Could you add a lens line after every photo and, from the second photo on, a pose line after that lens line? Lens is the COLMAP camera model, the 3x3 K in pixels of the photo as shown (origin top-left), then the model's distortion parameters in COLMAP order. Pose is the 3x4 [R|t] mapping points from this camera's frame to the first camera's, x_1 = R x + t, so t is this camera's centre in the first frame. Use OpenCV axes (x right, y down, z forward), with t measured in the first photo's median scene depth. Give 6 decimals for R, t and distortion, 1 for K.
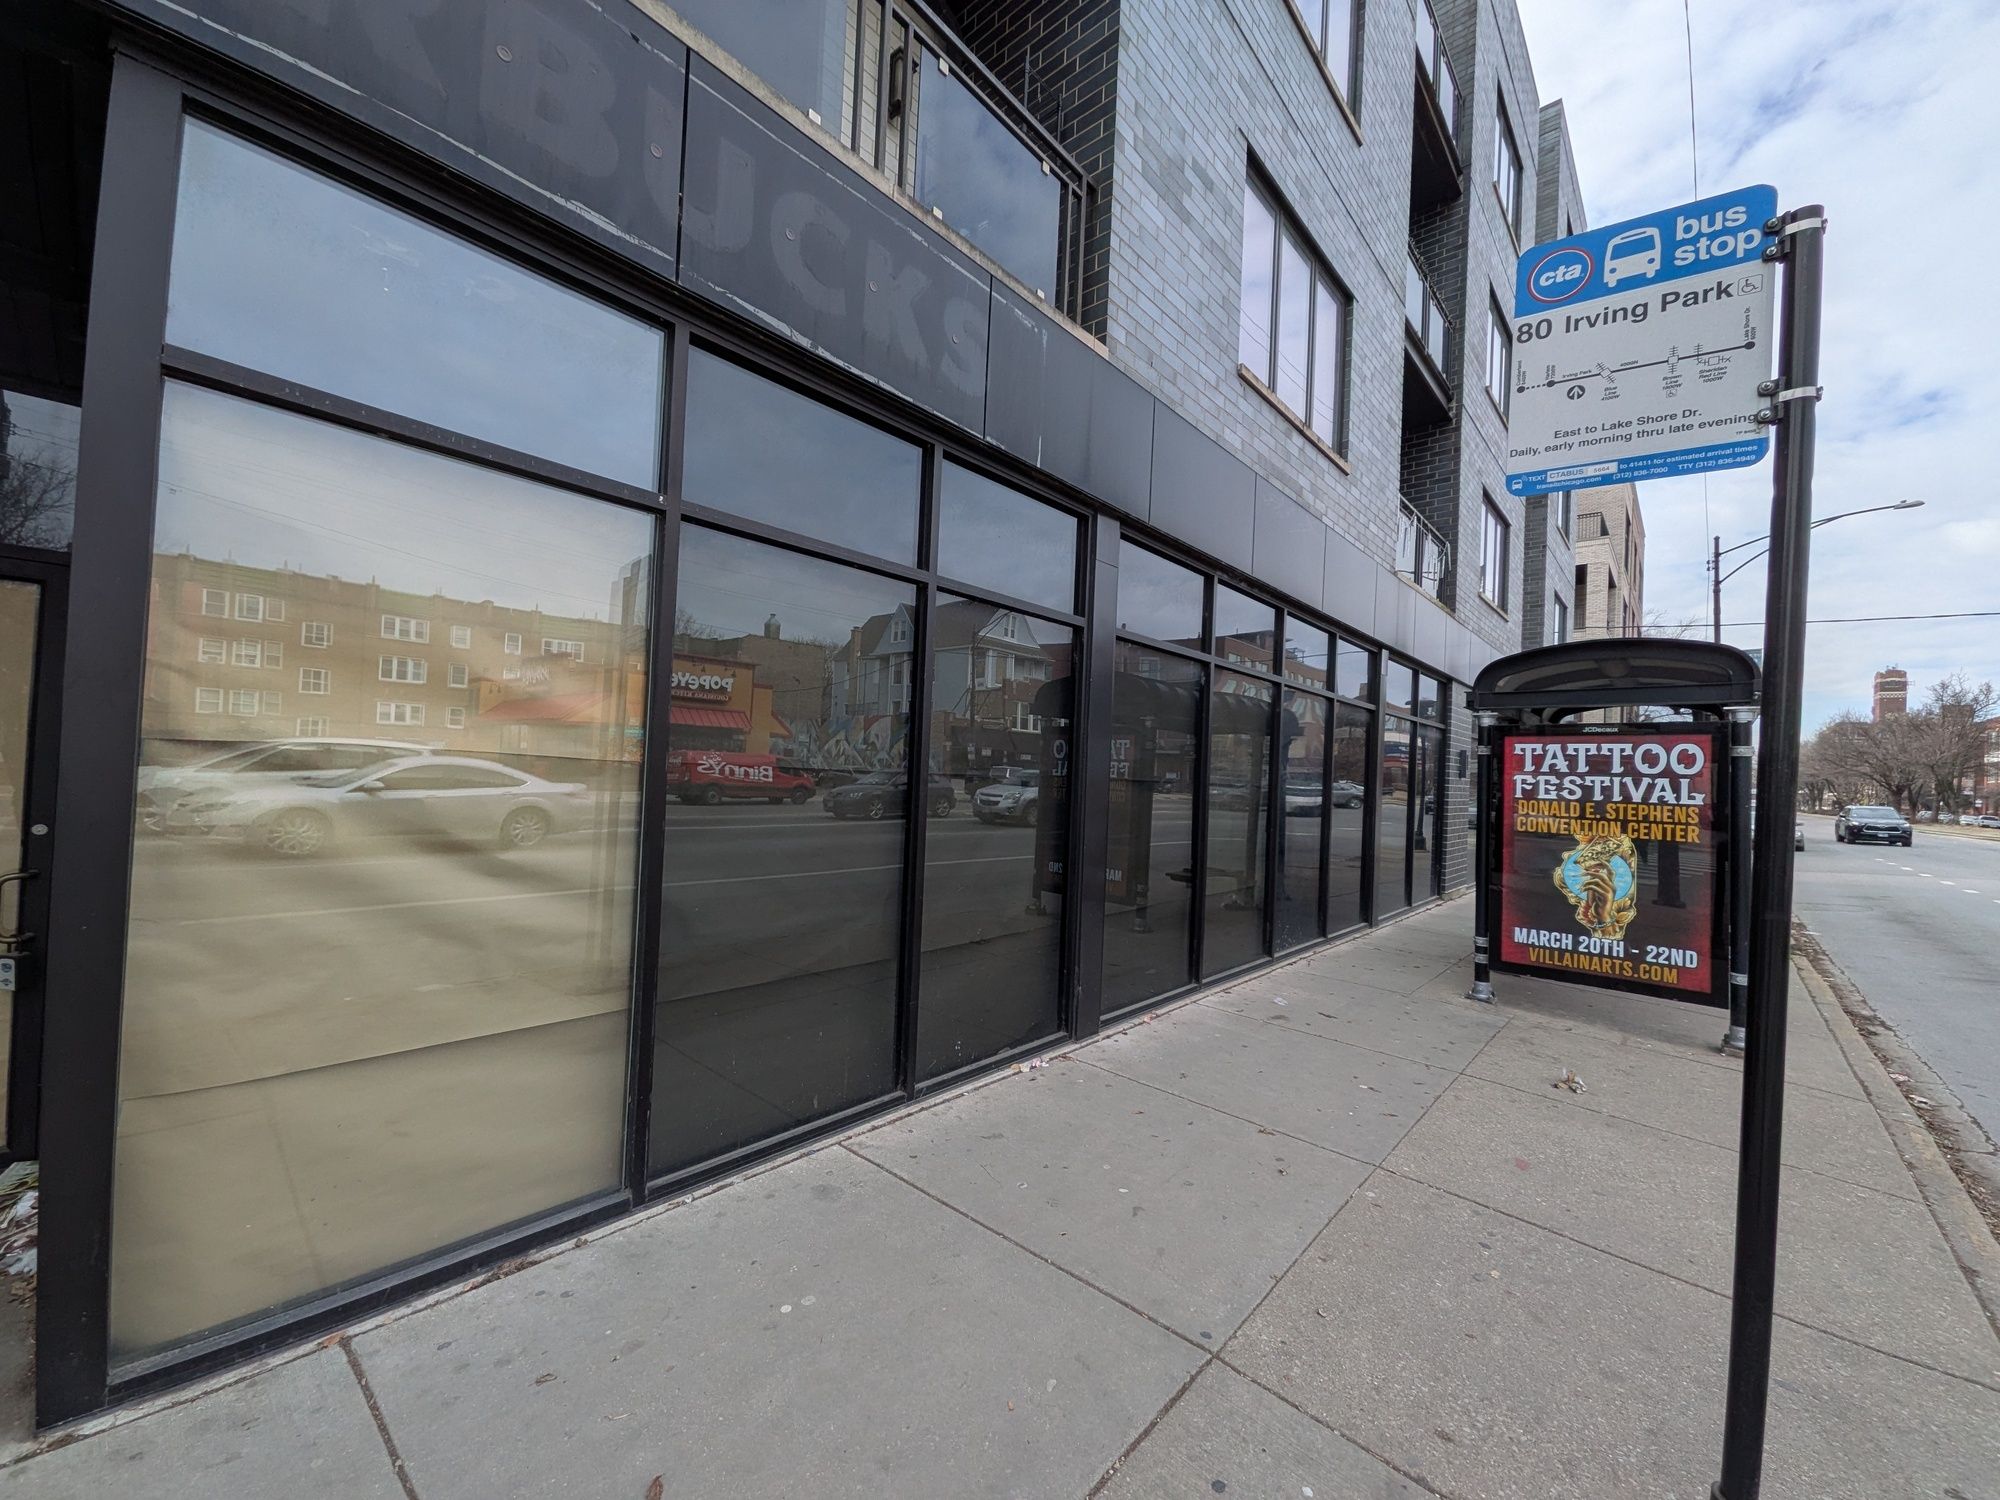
lens RADIAL K [[791.3, 0, 997.4], [0, 791.3, 753.3], [0, 0, 1]] dist [0.001808, 0.000039]
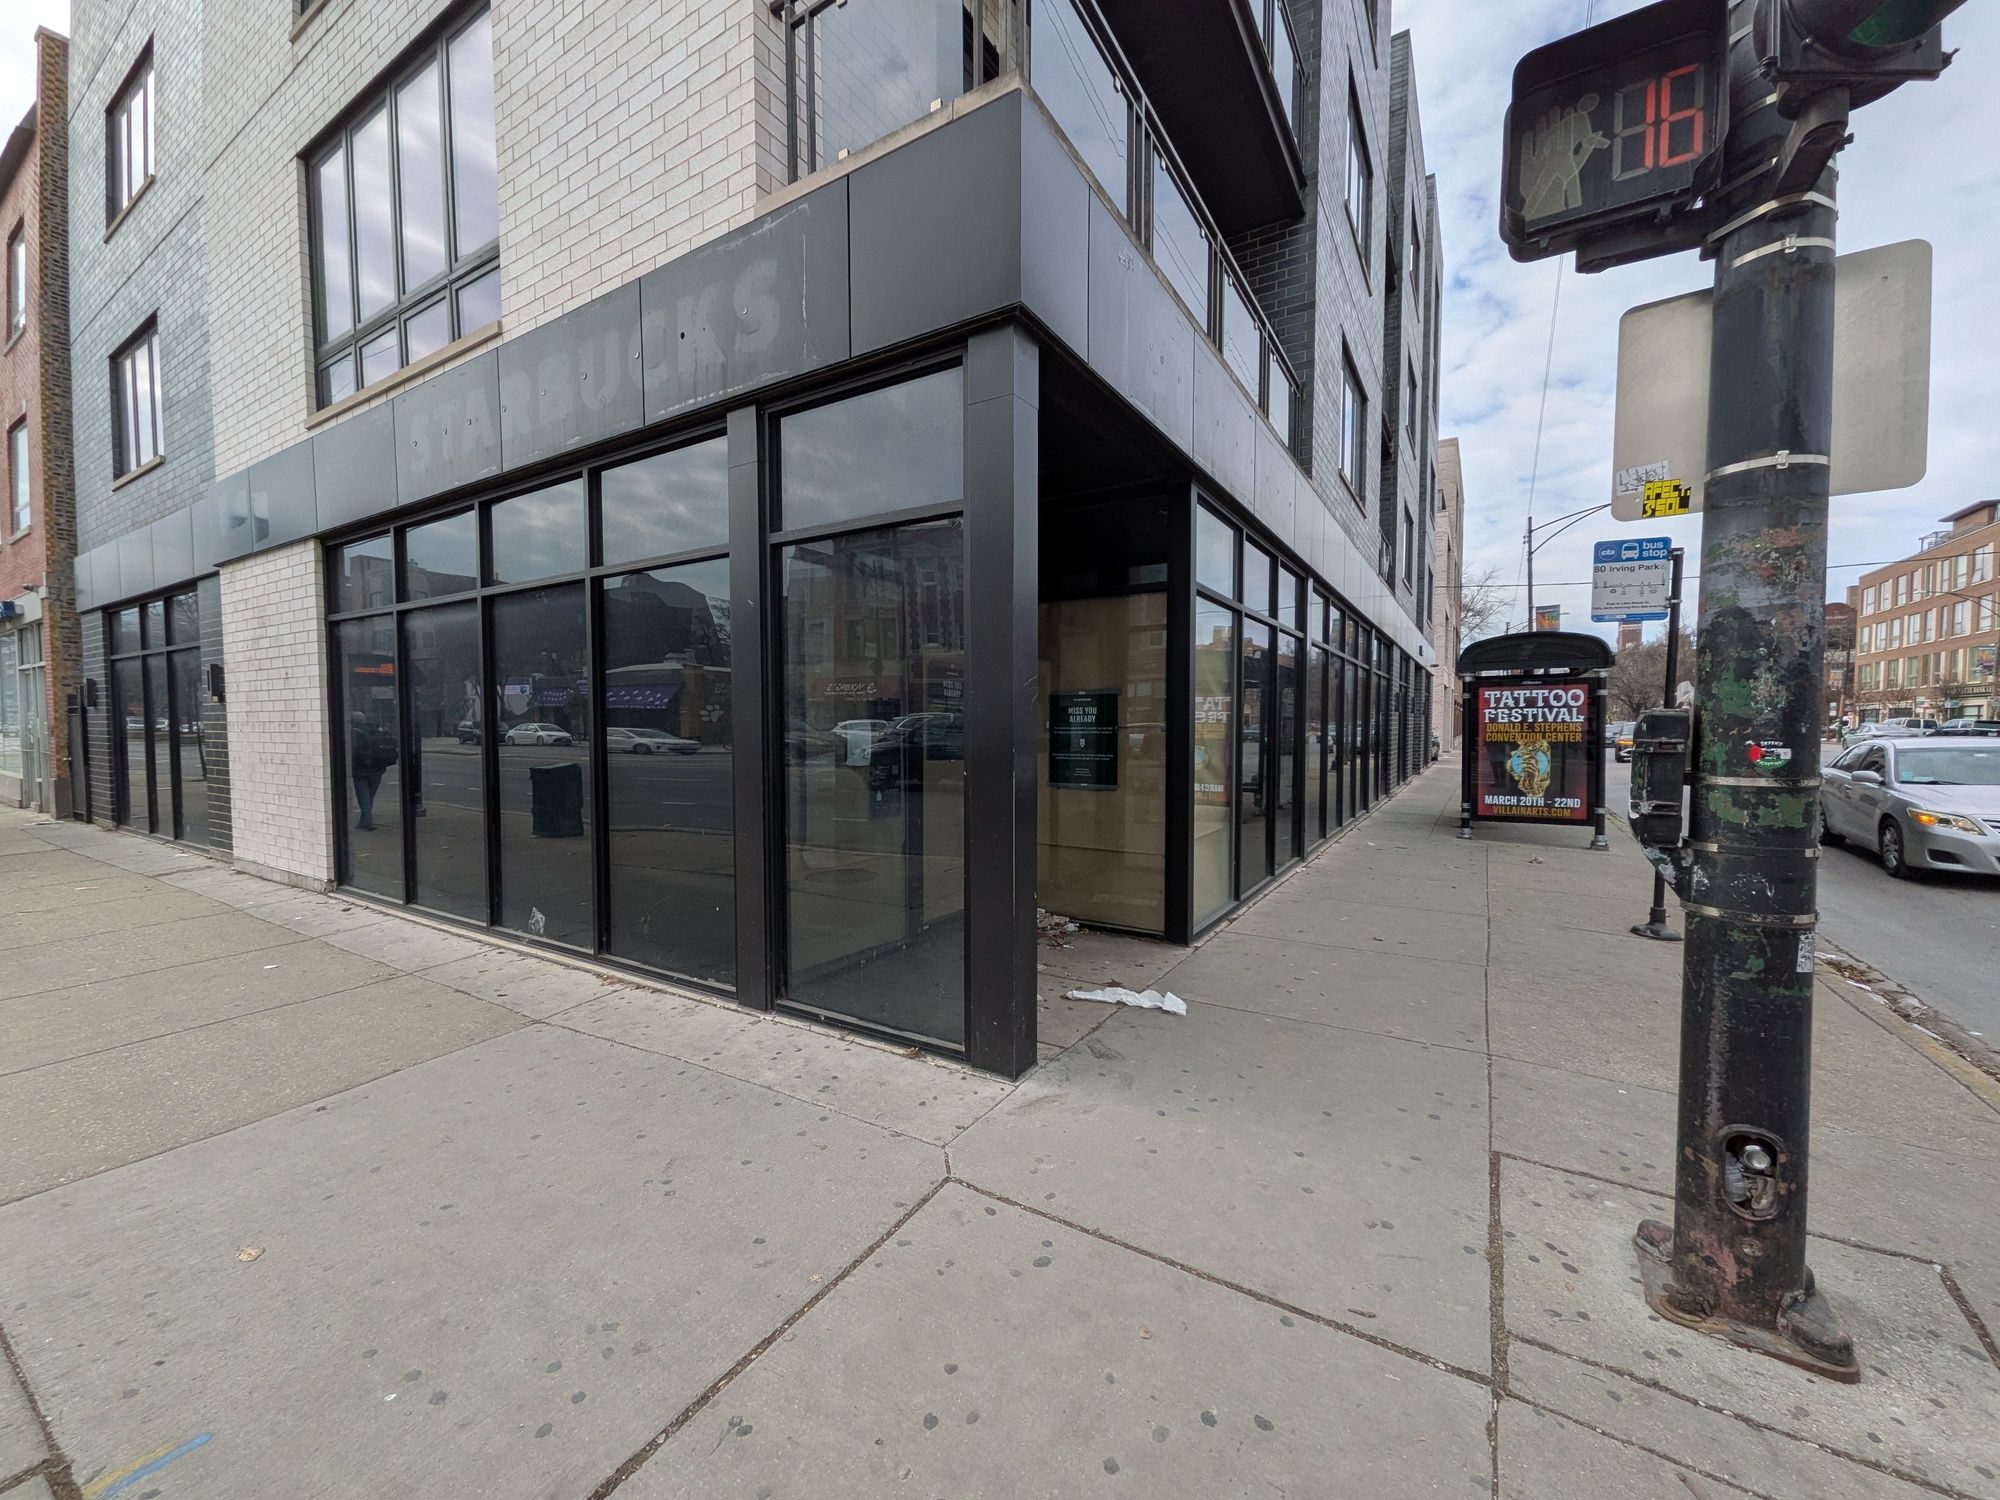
lens RADIAL K [[791.3, 0, 999.8], [0, 791.3, 751.9], [0, 0, 1]] dist [0.001808, 0.000039]
pose [[0.984020, -0.048617, 0.171291, -0.767235], [0.037997, 0.997178, 0.064747, -0.036065], [-0.173956, -0.057204, 0.983091, -0.588248]]
